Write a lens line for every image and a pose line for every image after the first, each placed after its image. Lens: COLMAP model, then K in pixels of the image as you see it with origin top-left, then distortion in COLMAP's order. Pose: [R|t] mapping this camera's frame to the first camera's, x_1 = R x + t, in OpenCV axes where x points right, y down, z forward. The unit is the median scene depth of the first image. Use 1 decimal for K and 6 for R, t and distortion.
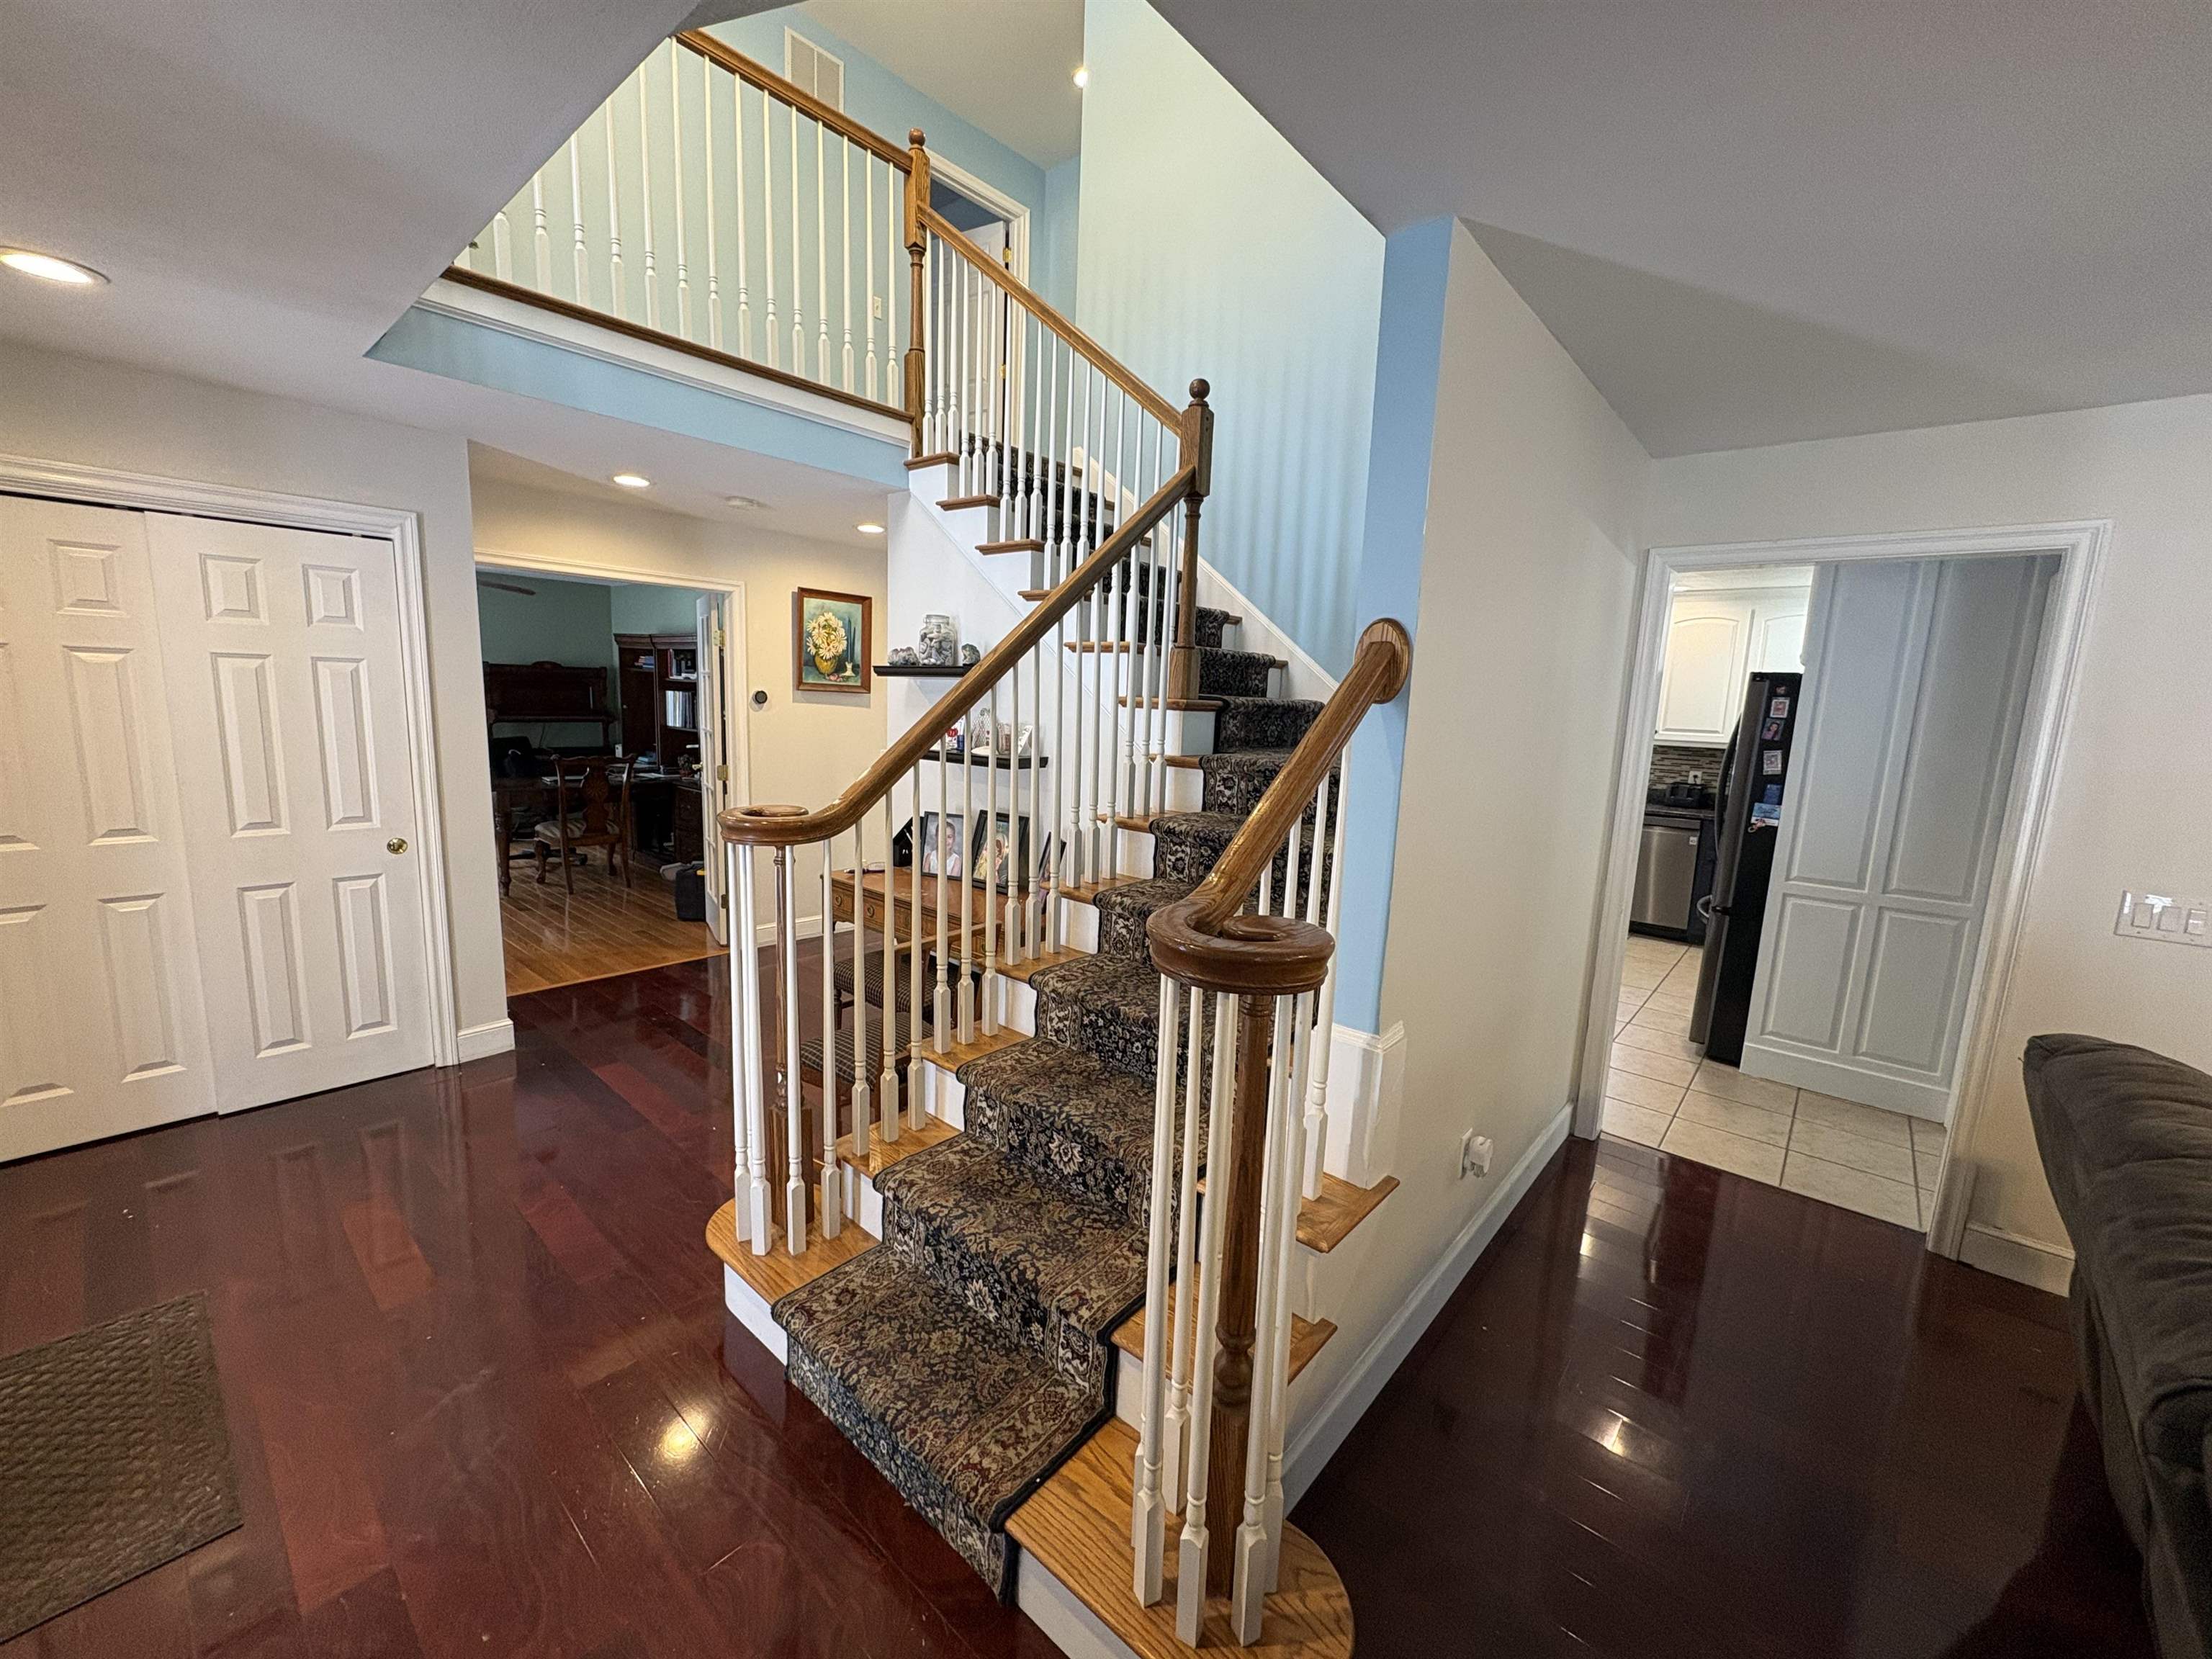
lens RADIAL K [[882.1, 0, 1108.9], [0, 882.1, 831.4], [0, 0, 1]] dist [-0.000110, -0.000195]
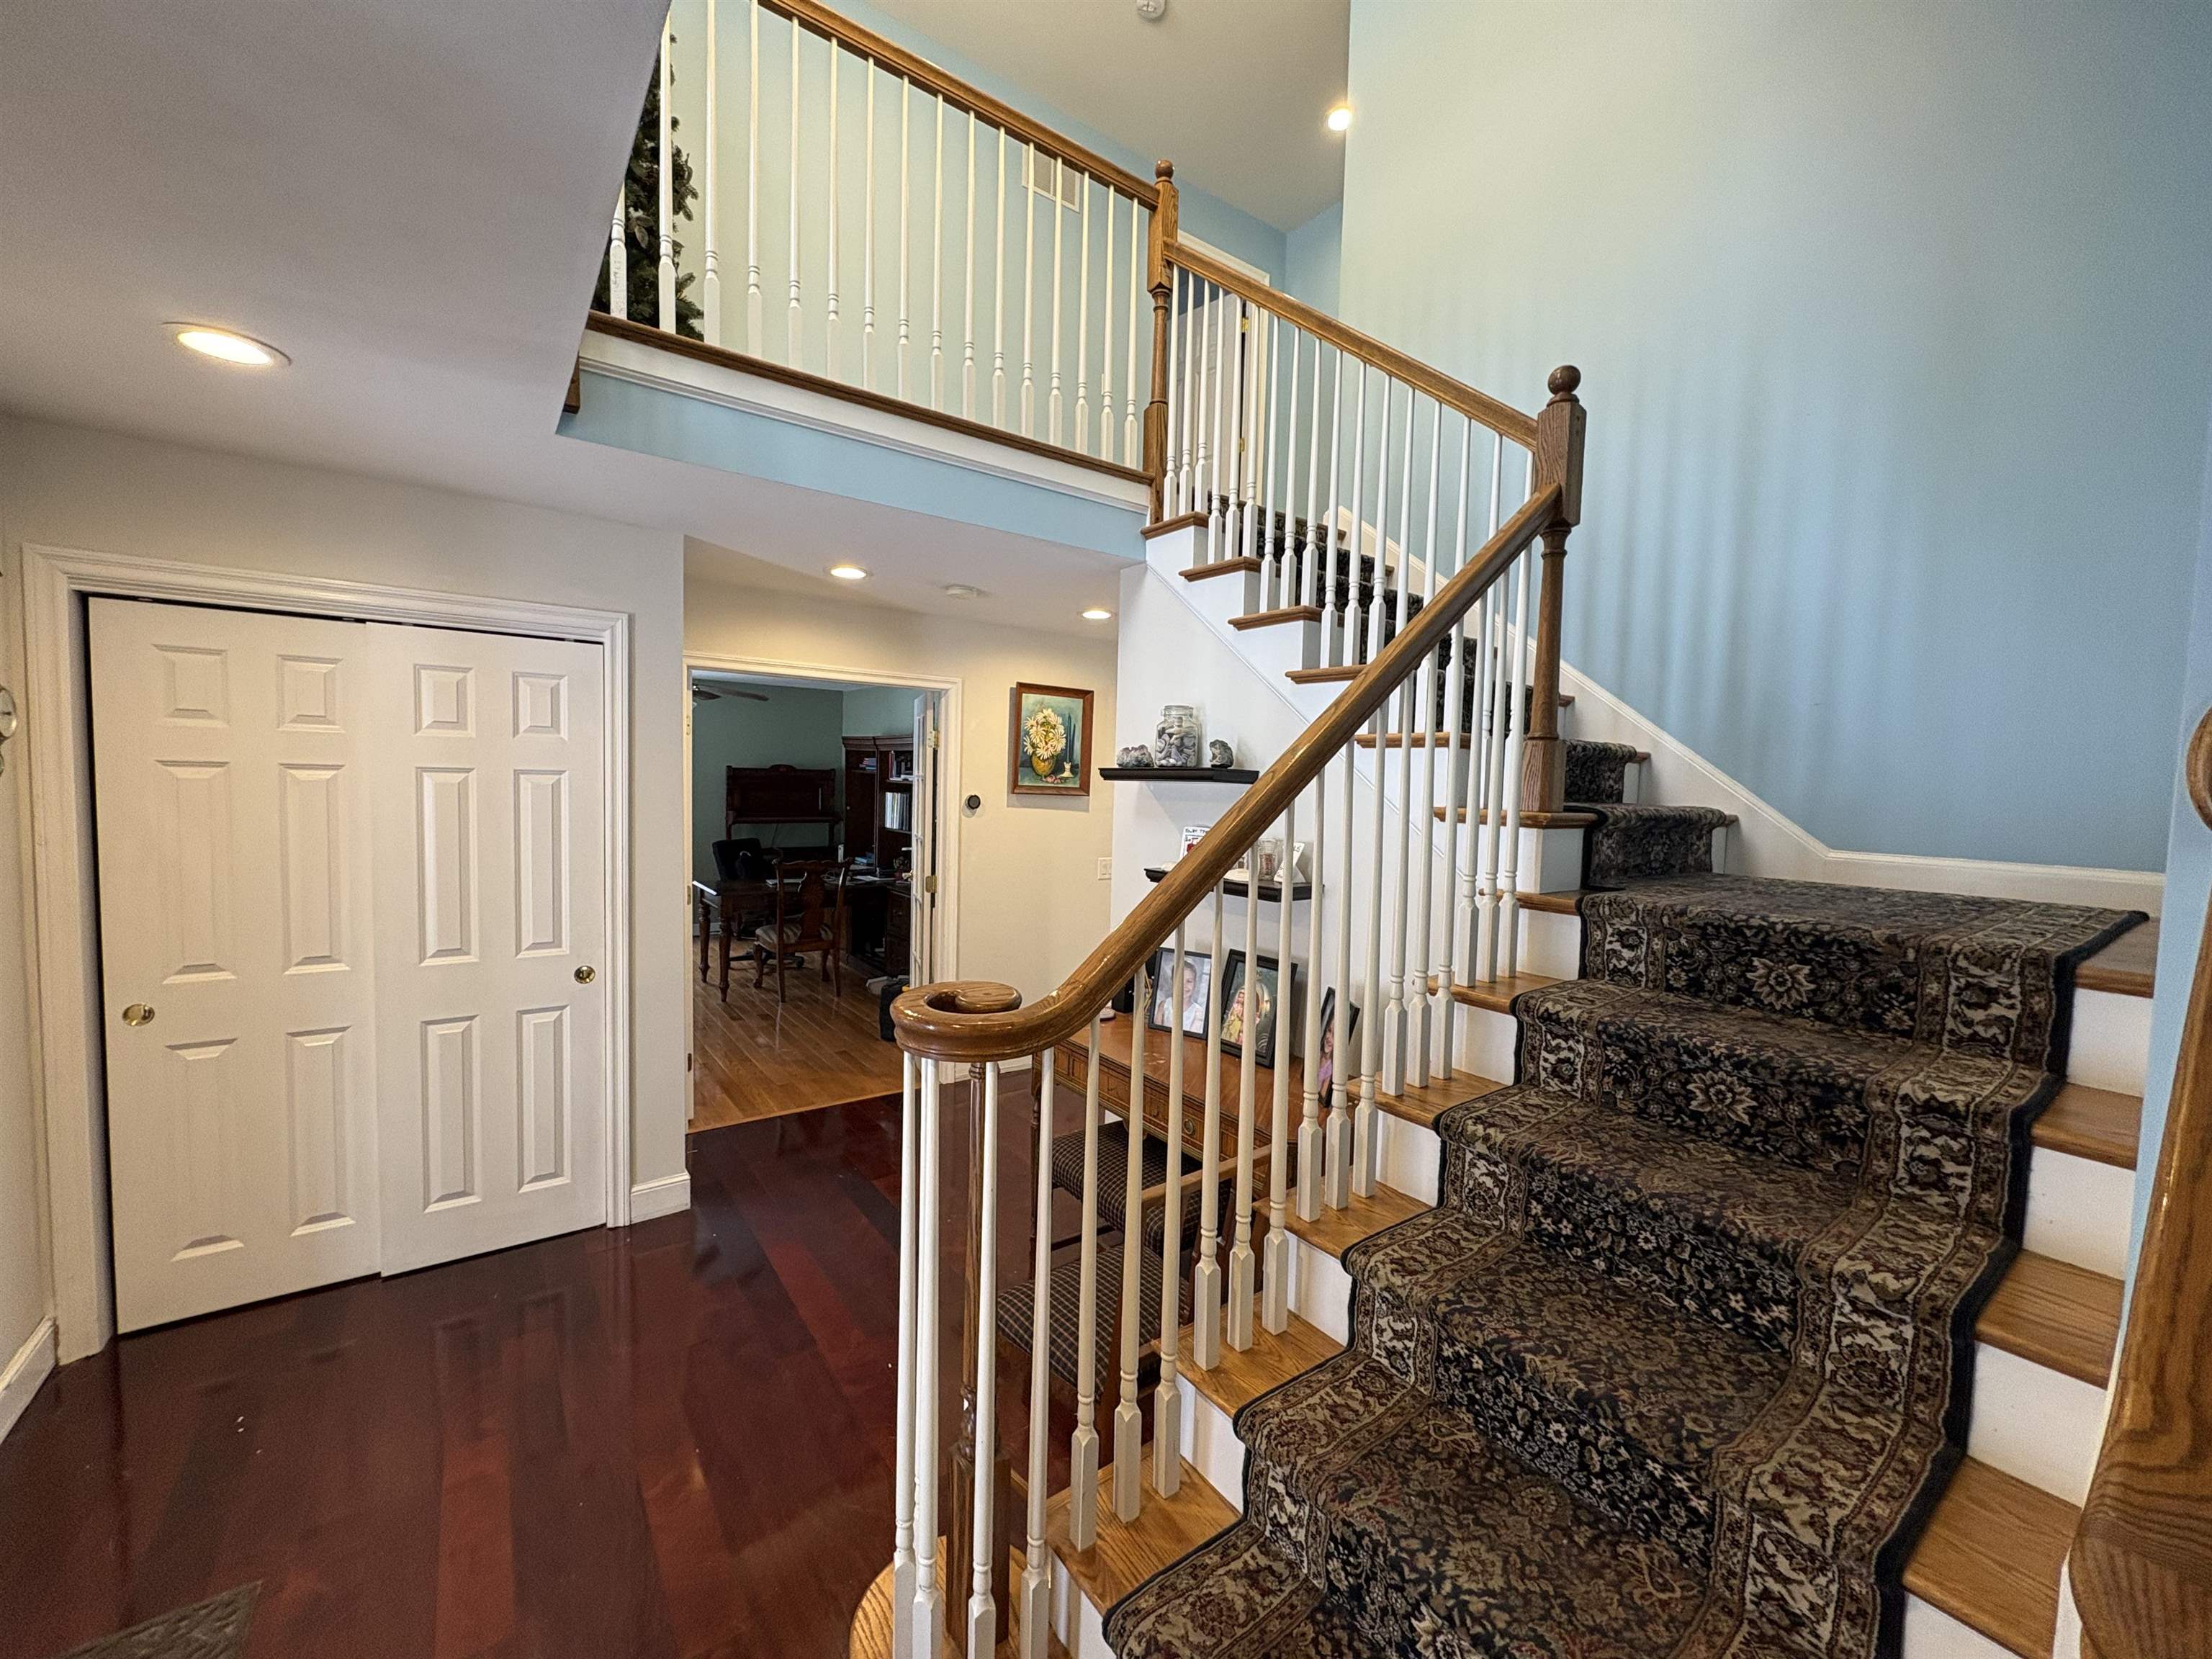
lens RADIAL K [[882.1, 0, 1108.9], [0, 882.1, 831.4], [0, 0, 1]] dist [-0.000110, -0.000195]
pose [[0.974468, 0.000896, -0.224527, -0.080278], [-0.024002, 0.994678, -0.100200, -0.050389], [0.223242, 0.103030, 0.969303, 0.225259]]
